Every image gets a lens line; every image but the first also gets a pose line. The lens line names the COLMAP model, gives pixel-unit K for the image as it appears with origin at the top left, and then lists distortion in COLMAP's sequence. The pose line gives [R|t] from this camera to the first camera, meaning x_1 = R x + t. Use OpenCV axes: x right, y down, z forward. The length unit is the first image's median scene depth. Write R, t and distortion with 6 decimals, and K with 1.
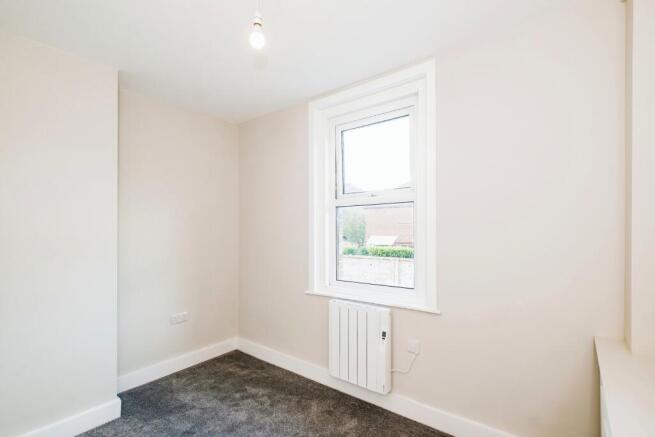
lens RADIAL K [[294.2, 0, 349.9], [0, 294.2, 231.7], [0, 0, 1]] dist [0.001083, 0.000198]
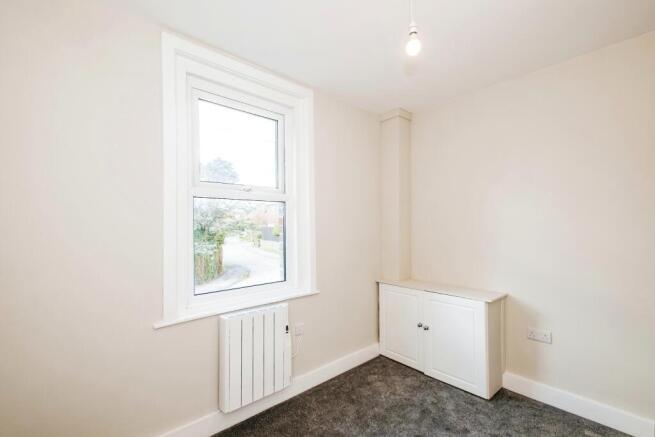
lens RADIAL K [[285.0, 0, 312.2], [0, 285.0, 225.7], [0, 0, 1]] dist [0.002184, -0.000101]
pose [[0.250667, 0.005563, 0.968057, -0.751887], [0.000894, 0.999982, -0.005978, -0.006114], [-0.968073, 0.002364, 0.250658, 0.593393]]
